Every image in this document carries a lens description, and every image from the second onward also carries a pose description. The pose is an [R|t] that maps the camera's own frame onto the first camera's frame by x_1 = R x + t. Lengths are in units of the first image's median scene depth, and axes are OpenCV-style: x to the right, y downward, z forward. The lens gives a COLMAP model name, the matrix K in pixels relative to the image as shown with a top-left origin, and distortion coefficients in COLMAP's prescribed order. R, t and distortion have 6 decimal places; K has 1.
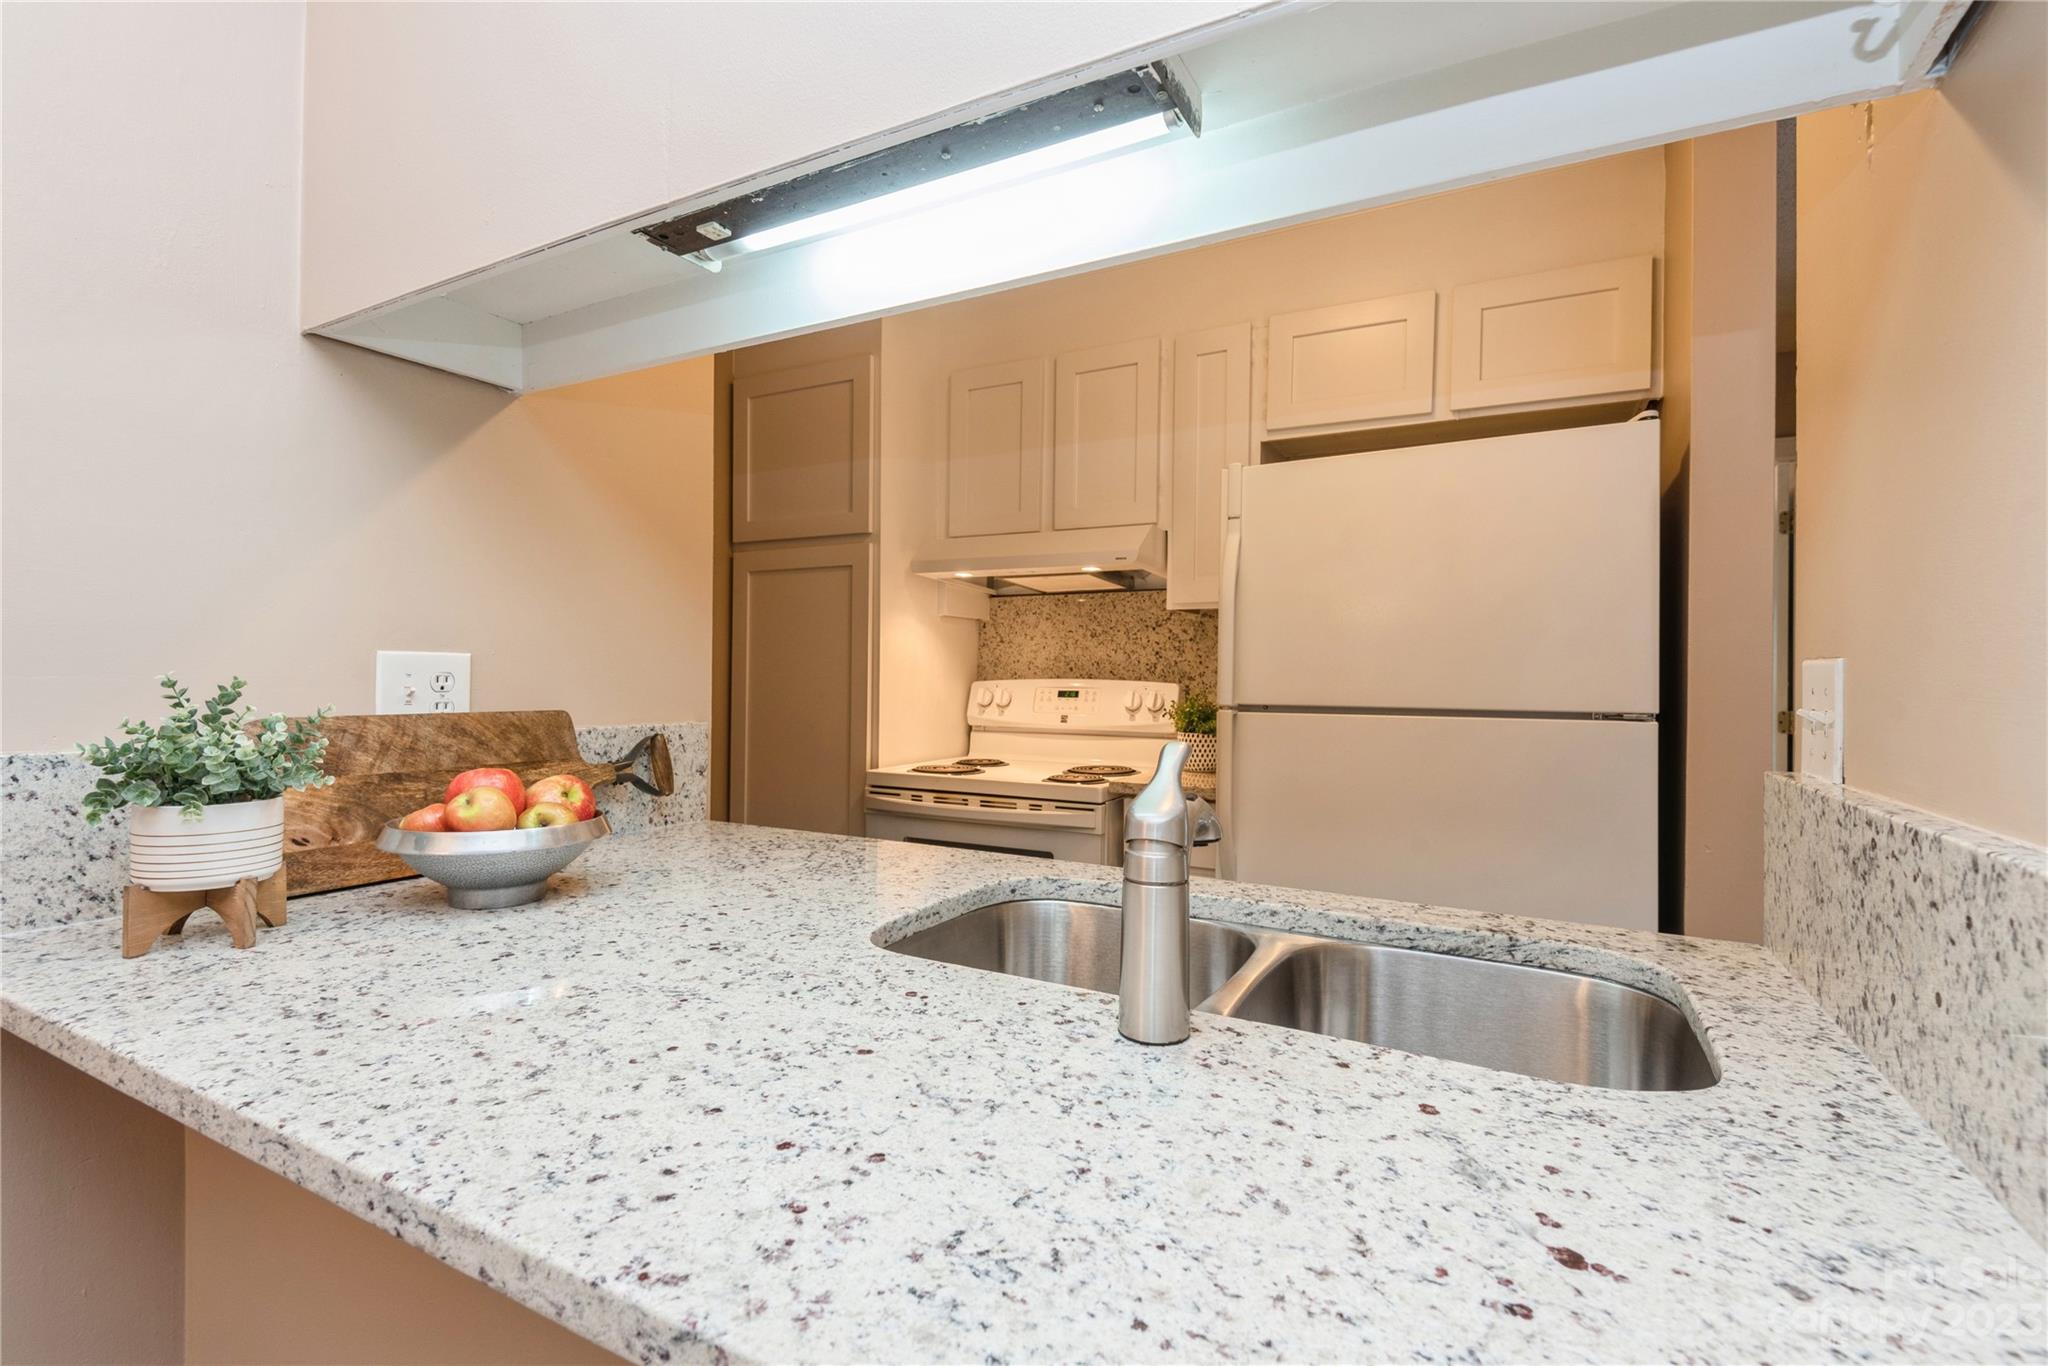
lens RADIAL K [[923.5, 0, 1038.0], [0, 923.5, 674.3], [0, 0, 1]] dist [0.037726, -0.025040]
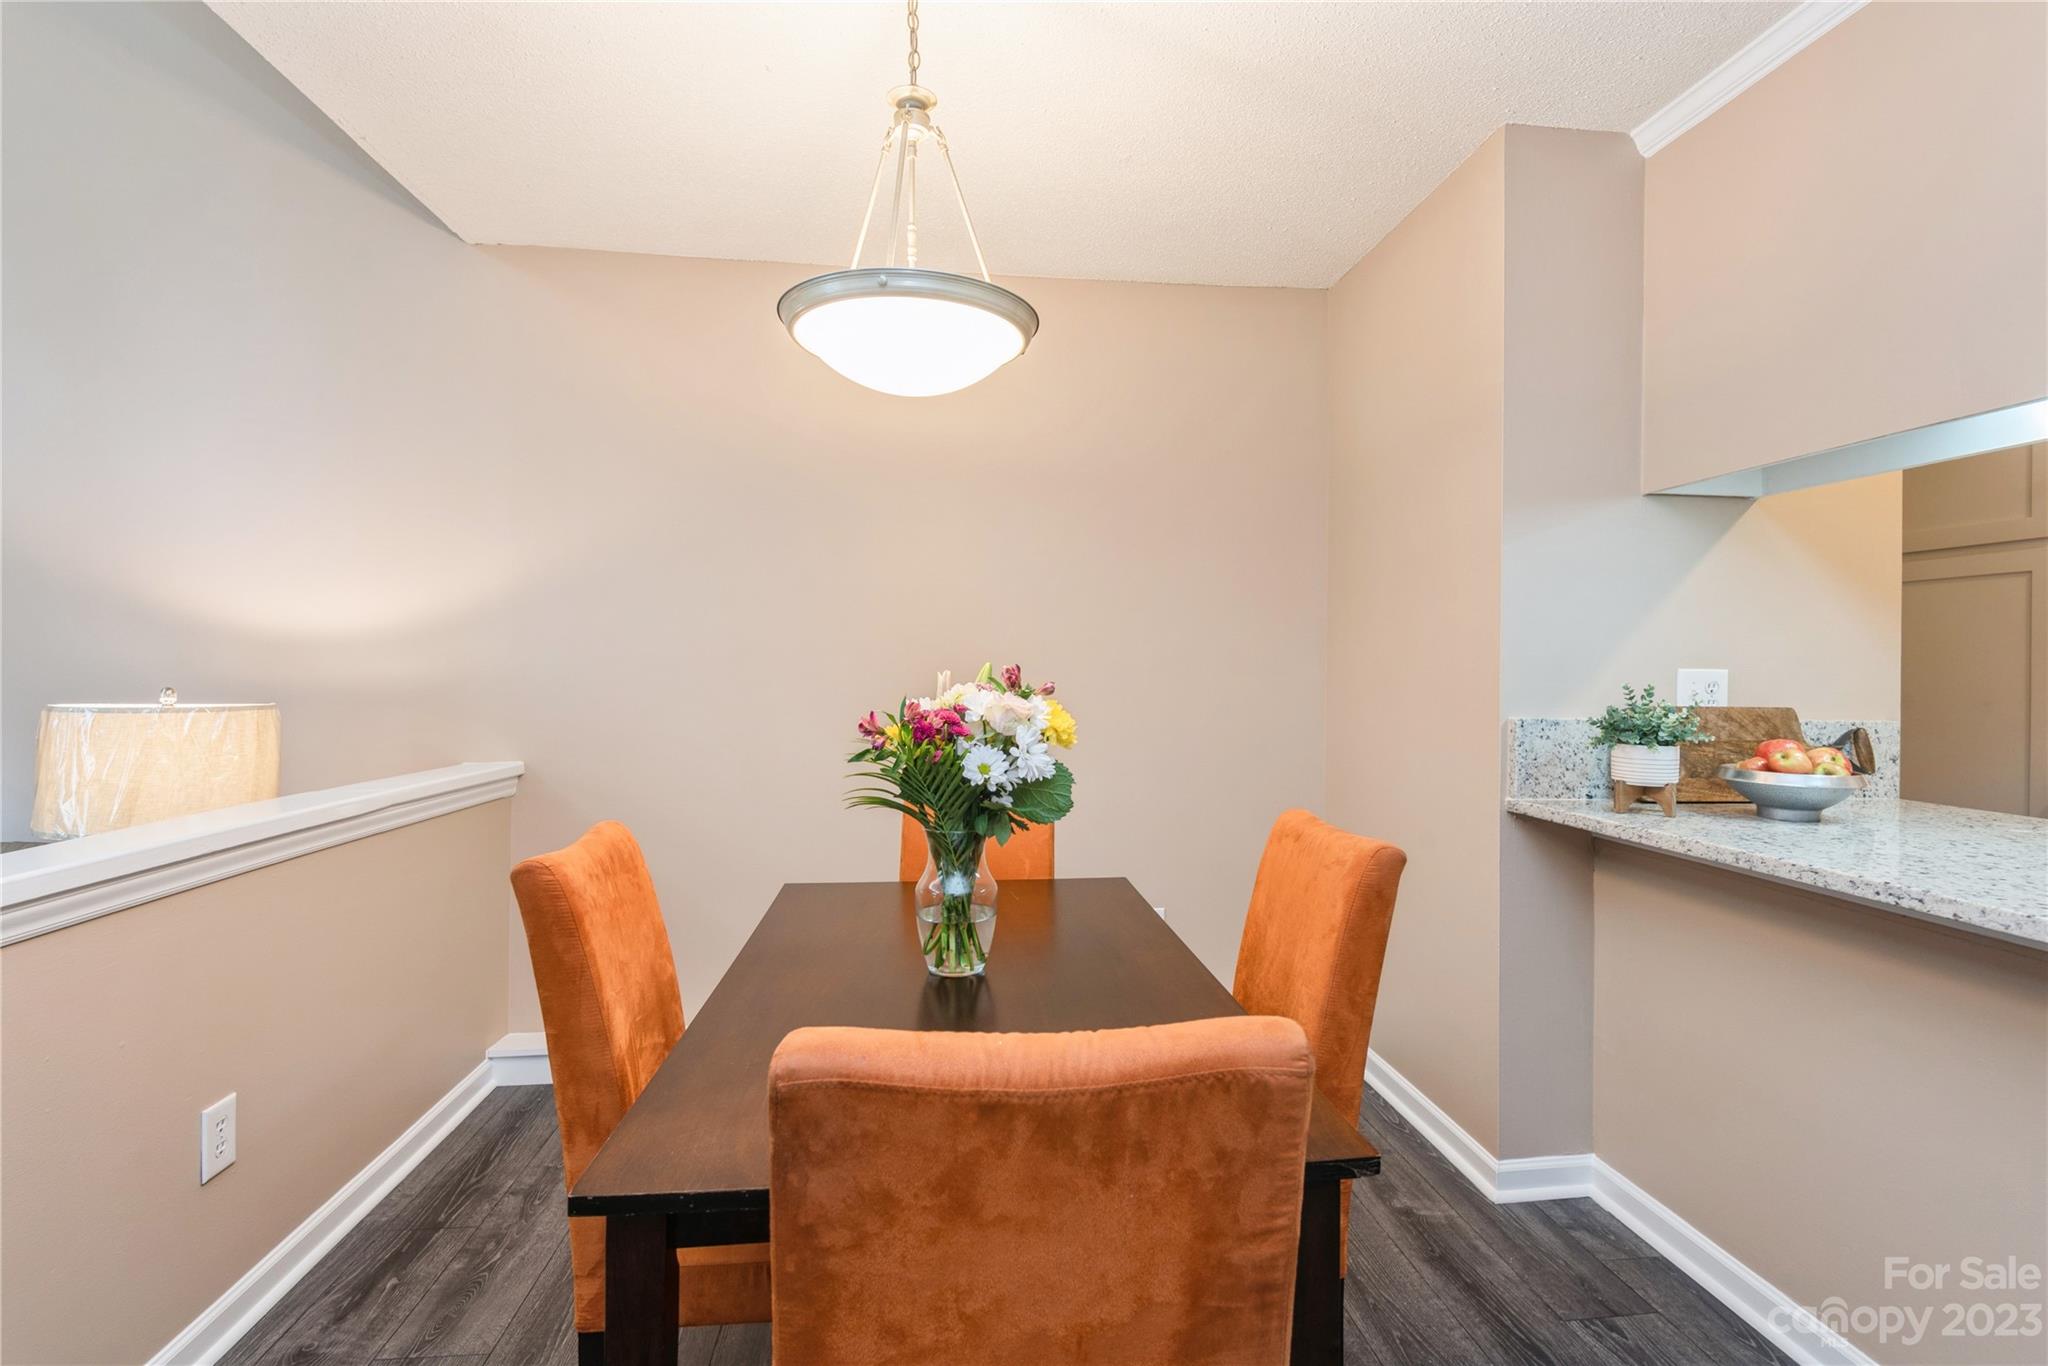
lens RADIAL K [[923.5, 0, 1038.0], [0, 923.5, 674.3], [0, 0, 1]] dist [0.037726, -0.025040]
pose [[0.567097, -0.001846, -0.823649, 0.017757], [-0.001981, 0.999992, -0.003605, -0.003303], [0.823649, 0.003676, 0.567088, -0.442455]]
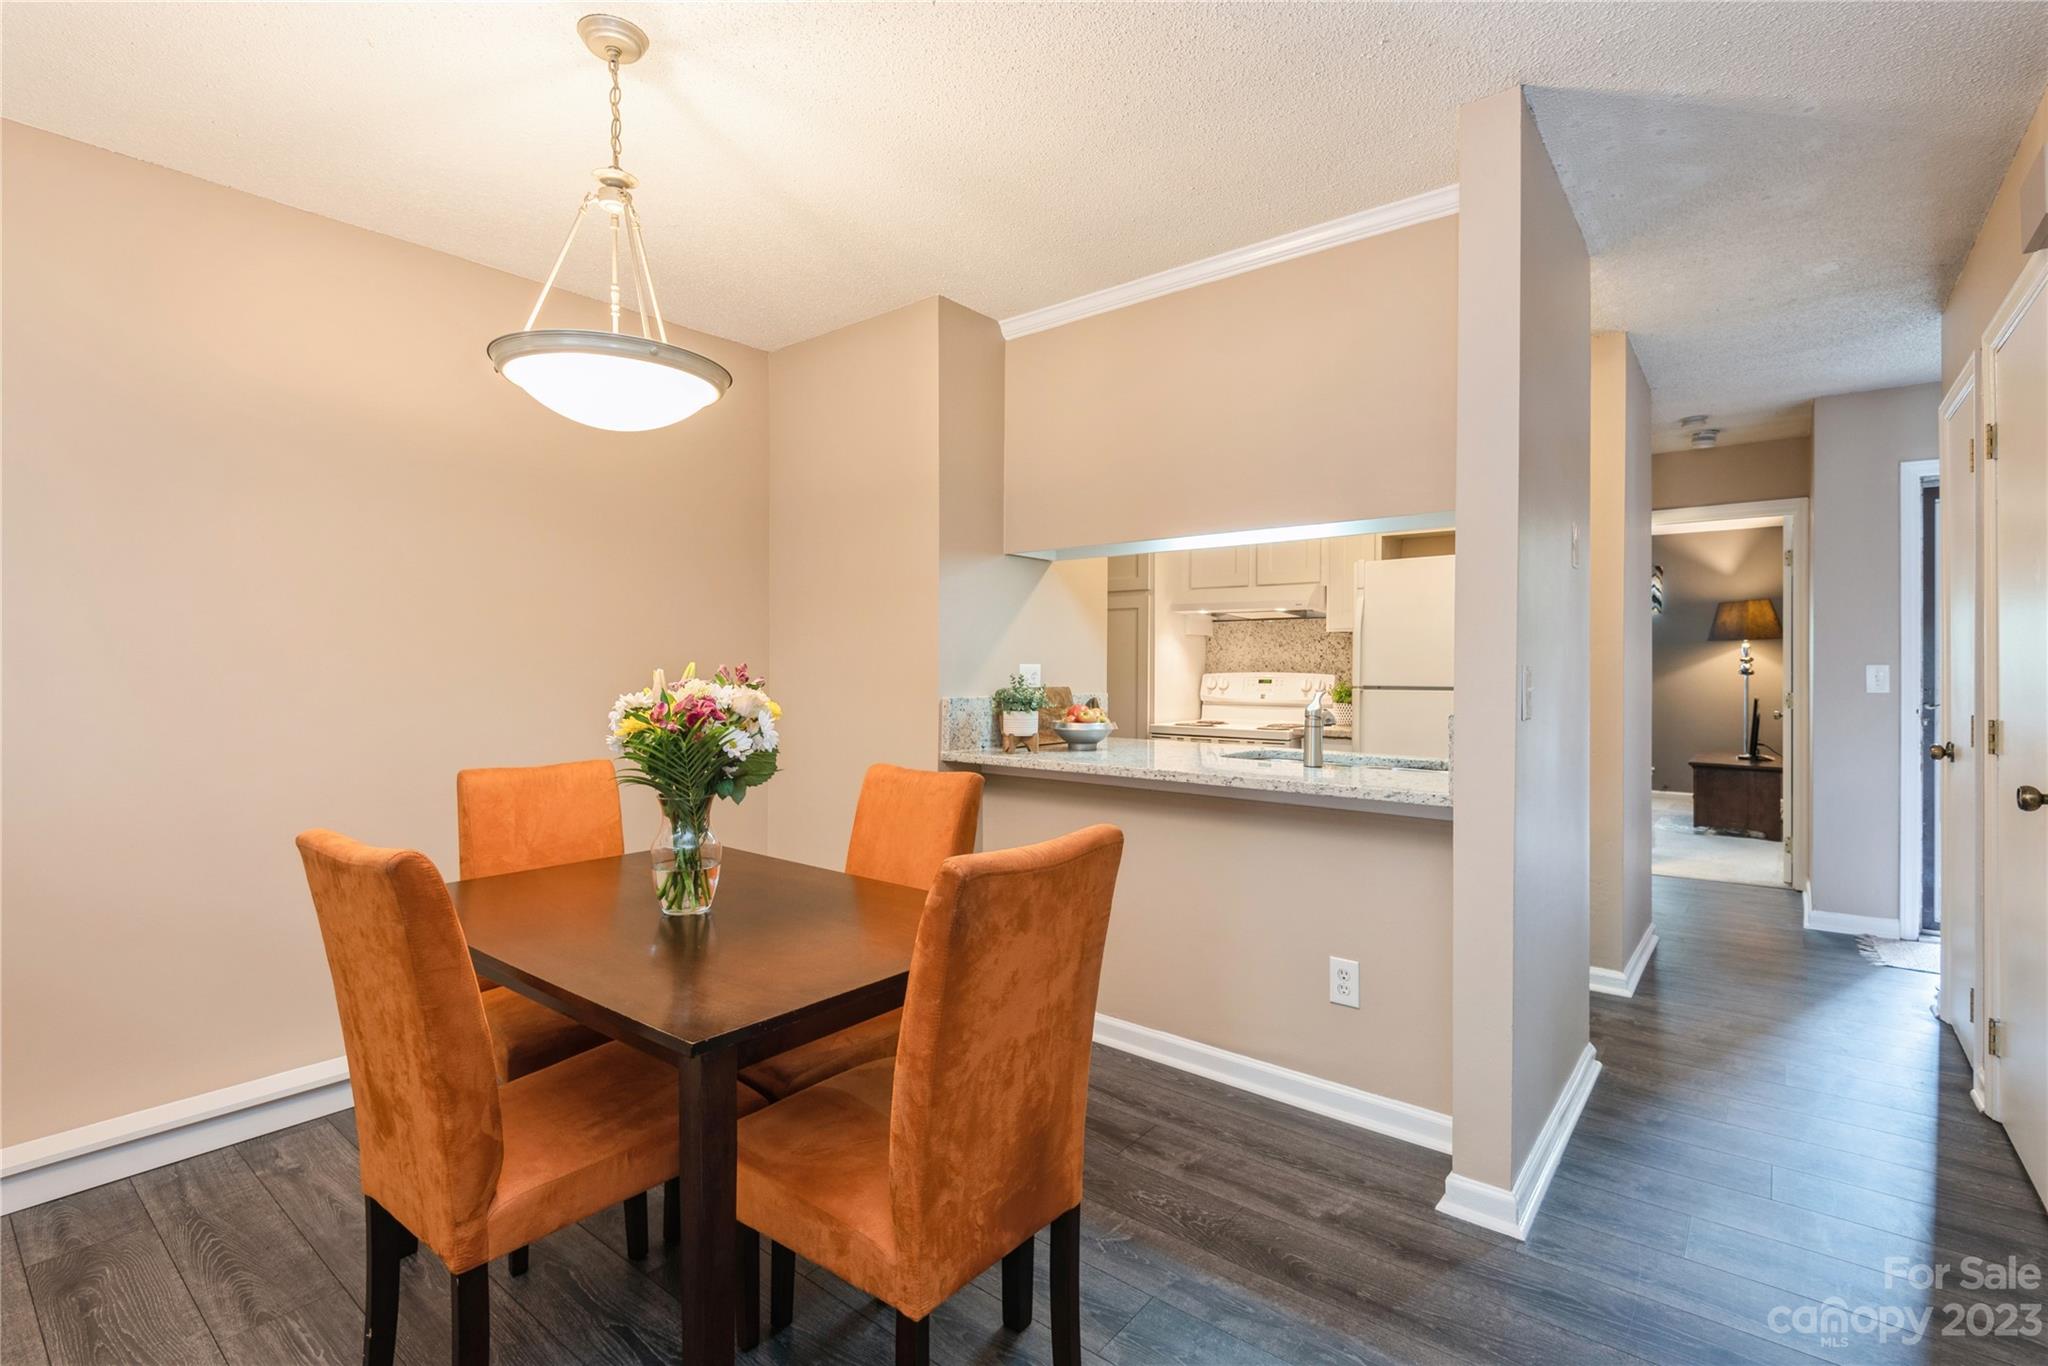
lens RADIAL K [[923.5, 0, 1038.0], [0, 923.5, 674.3], [0, 0, 1]] dist [0.037726, -0.025040]
pose [[0.984160, -0.004488, -0.177228, -0.082459], [0.005937, 0.999953, 0.007649, -0.007319], [0.177185, -0.008580, 0.984140, -0.784071]]
